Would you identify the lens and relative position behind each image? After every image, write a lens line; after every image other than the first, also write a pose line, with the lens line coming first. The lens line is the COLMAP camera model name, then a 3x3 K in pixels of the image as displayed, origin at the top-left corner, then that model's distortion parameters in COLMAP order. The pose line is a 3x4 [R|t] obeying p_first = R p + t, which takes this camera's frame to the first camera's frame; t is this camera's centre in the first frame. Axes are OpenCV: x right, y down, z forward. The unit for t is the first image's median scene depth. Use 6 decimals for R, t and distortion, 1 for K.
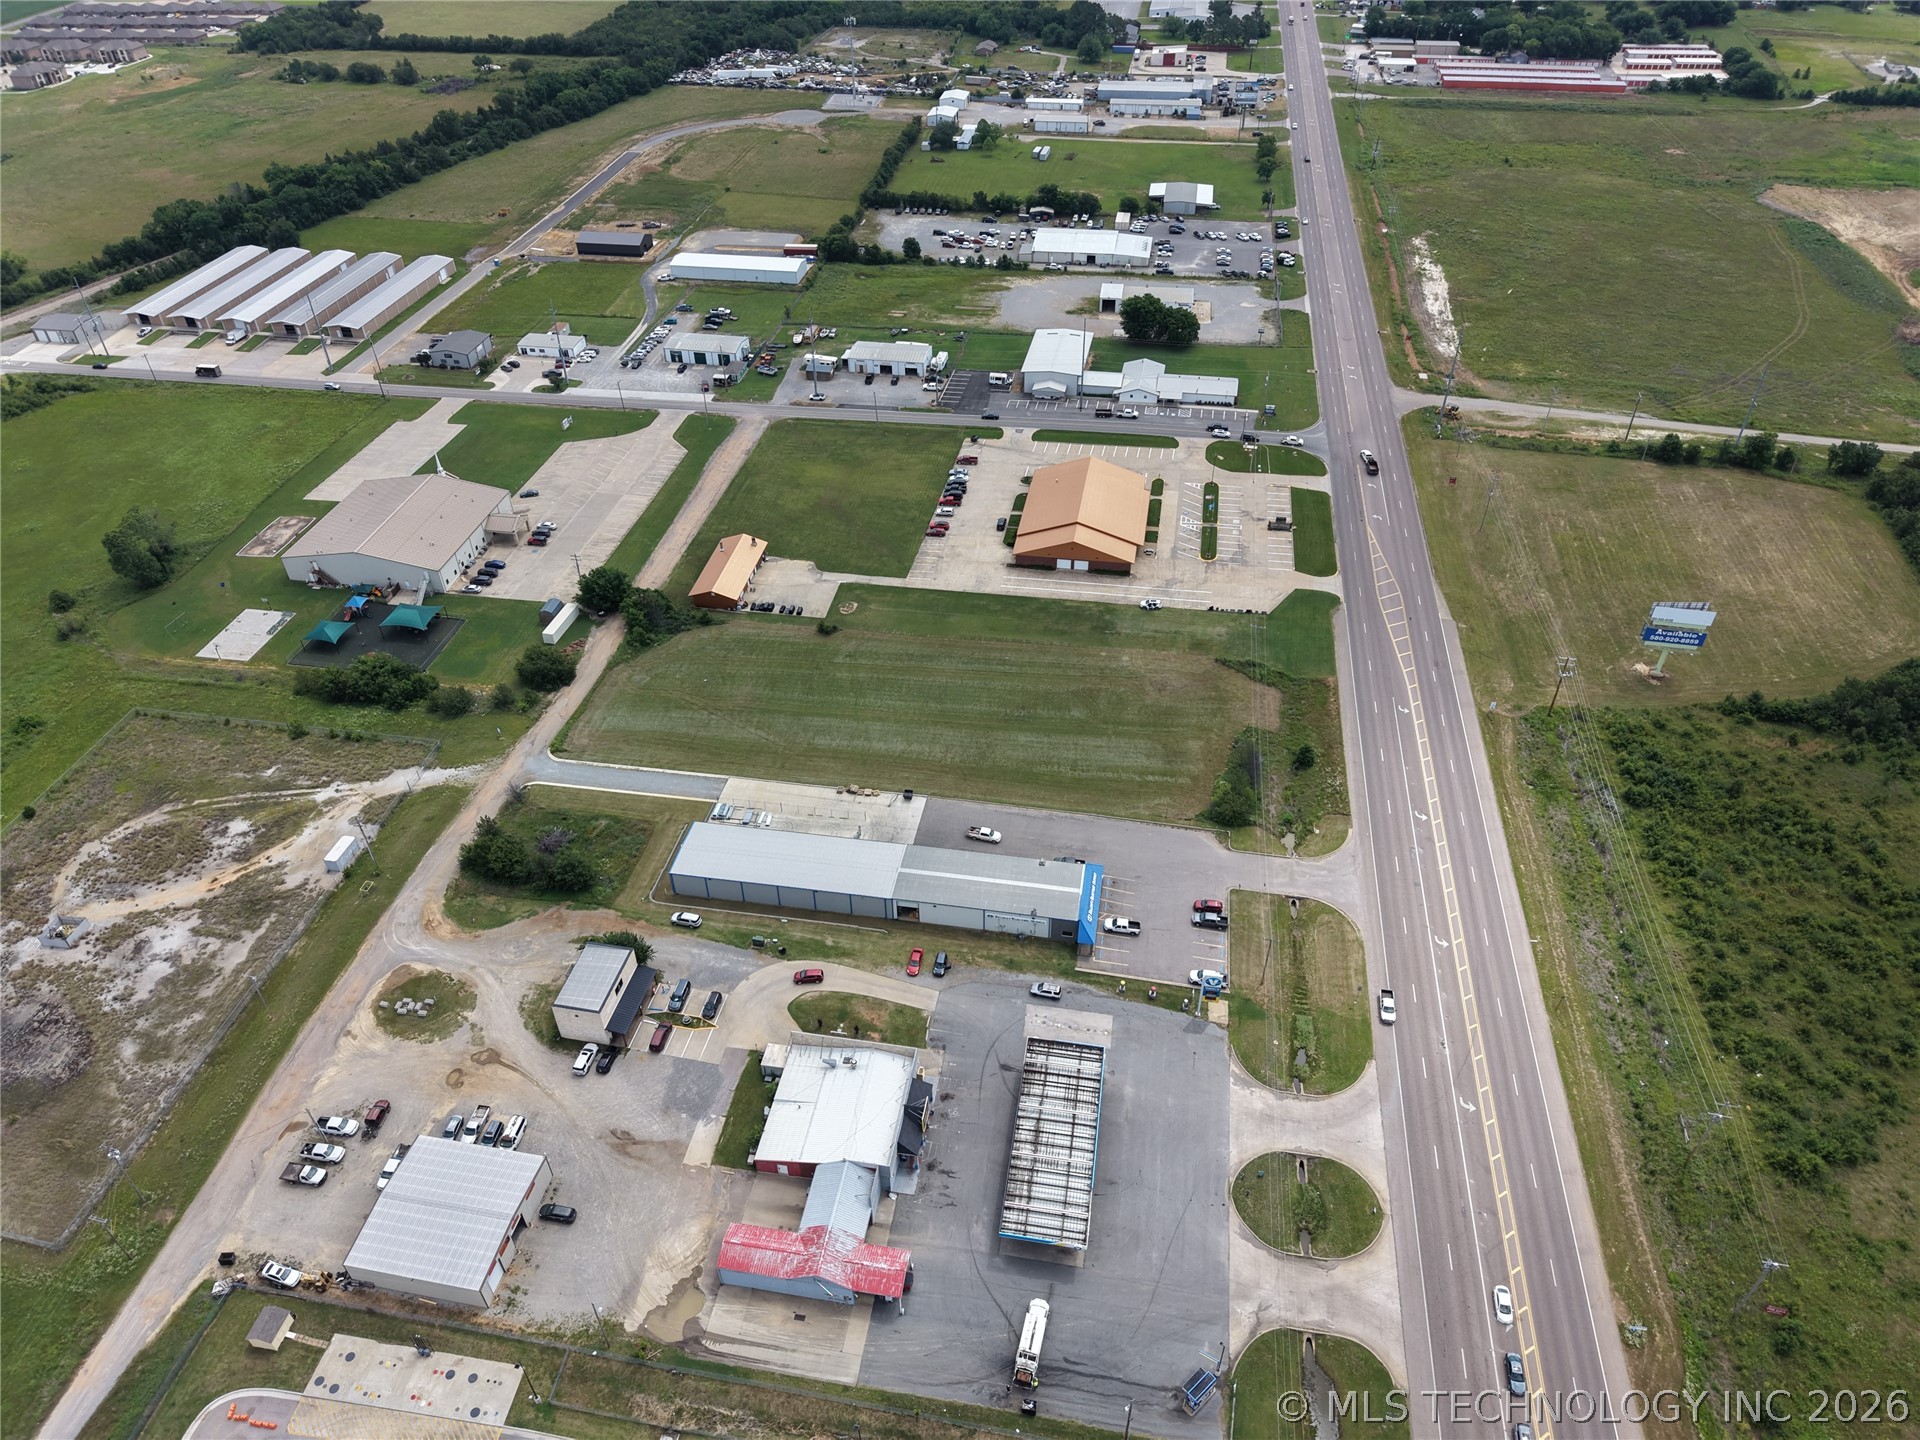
lens RADIAL K [[1285.6, 0, 952.9], [0, 1285.6, 722.0], [0, 0, 1]] dist [0.014261, -0.008897]
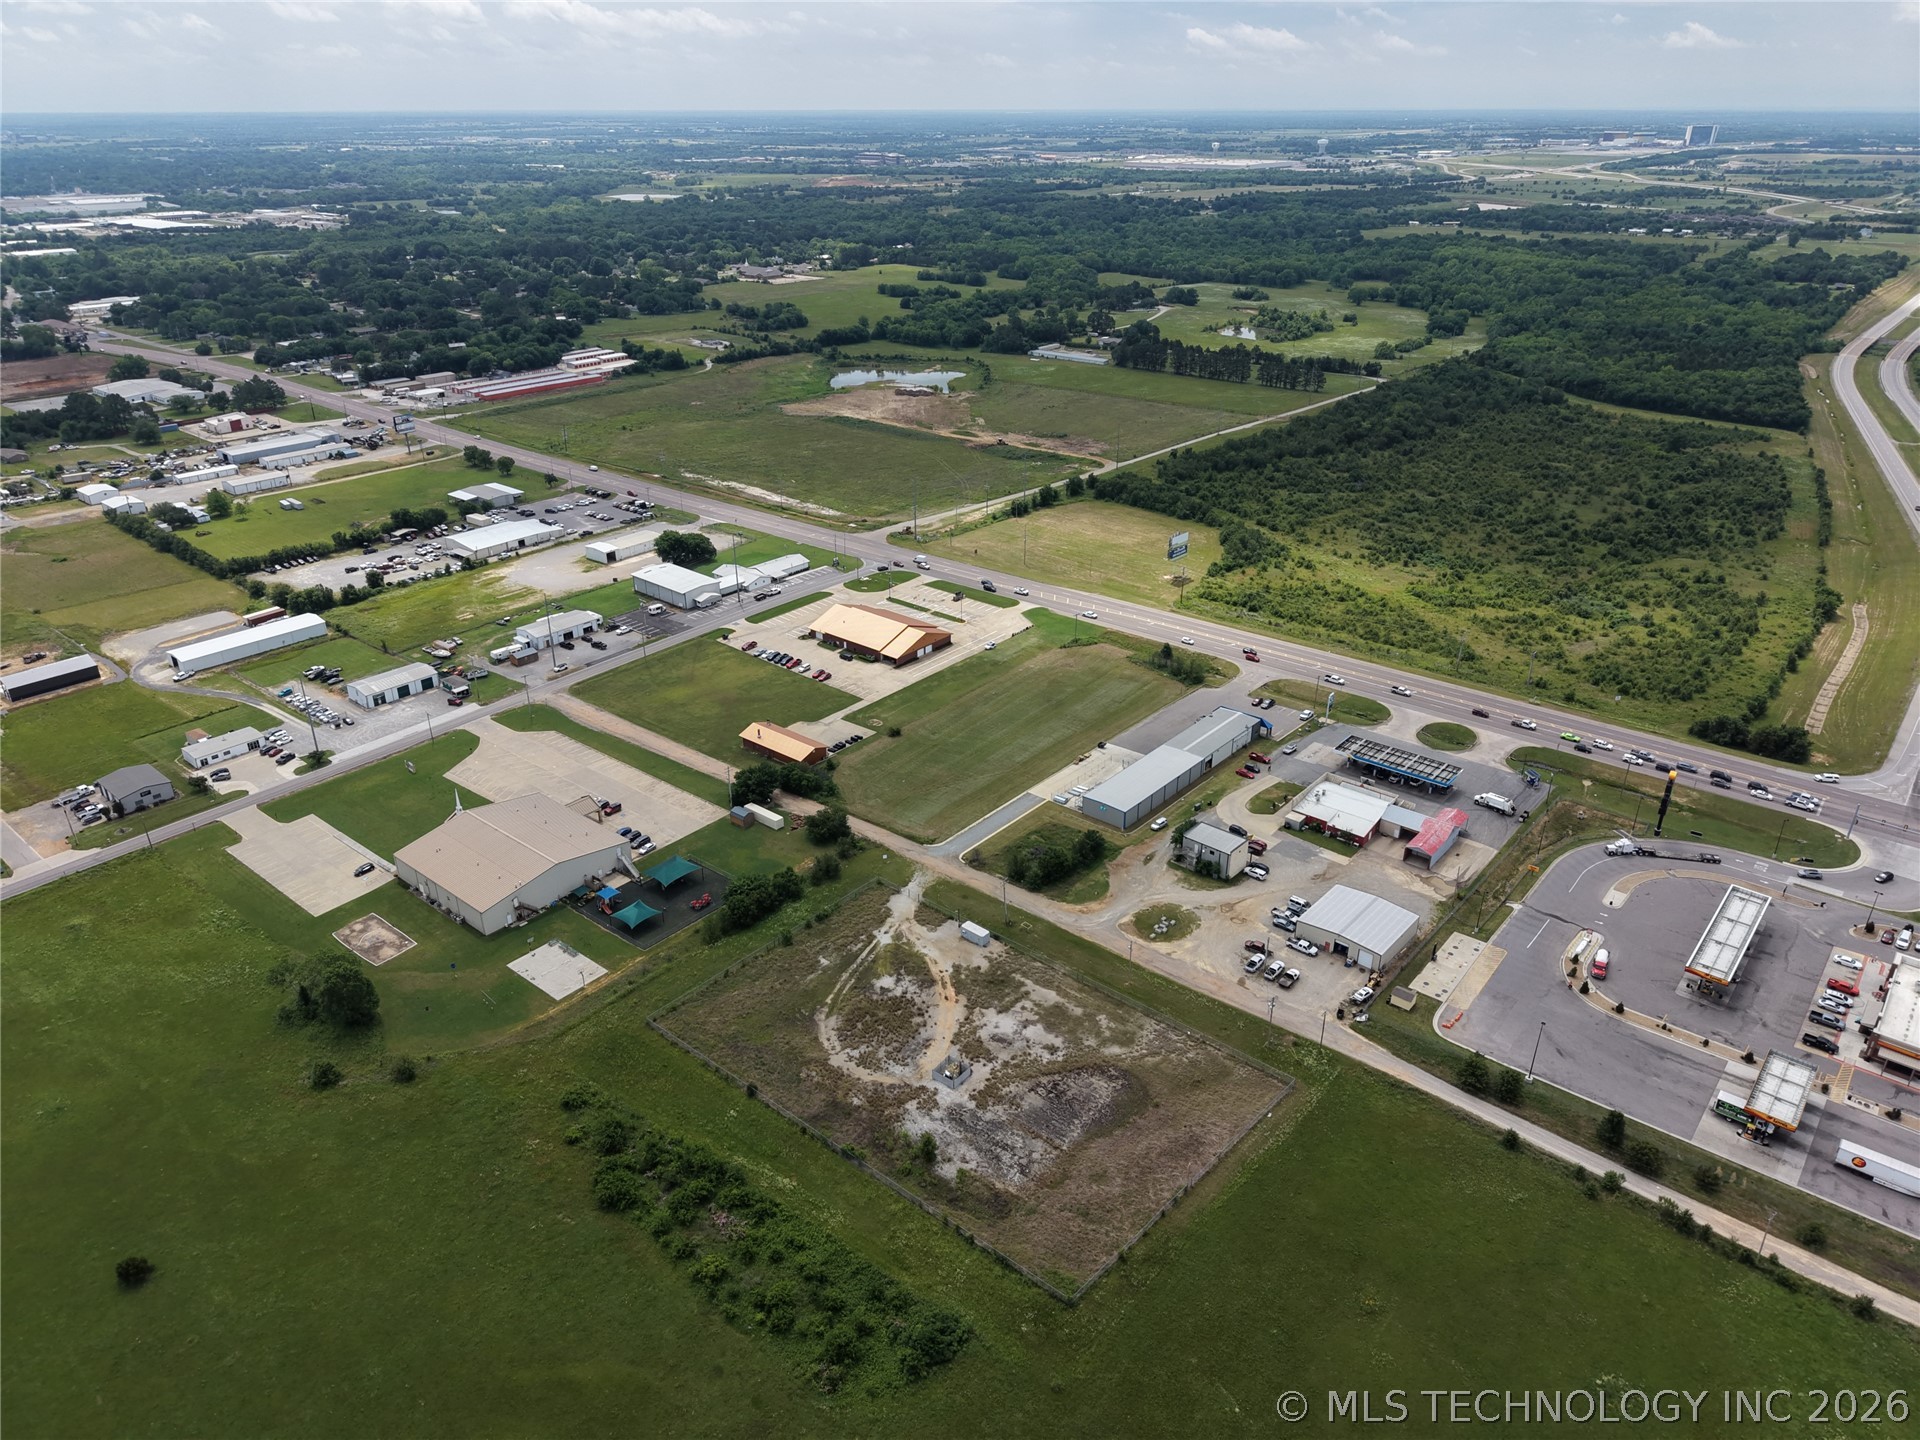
lens RADIAL K [[1281.4, 0, 952.7], [0, 1281.4, 722.1], [0, 0, 1]] dist [0.032604, -0.034837]
pose [[0.503753, -0.361515, 0.784564, -0.873420], [0.538496, 0.841579, 0.042029, -0.083653], [-0.675466, 0.401312, 0.618622, 0.113880]]
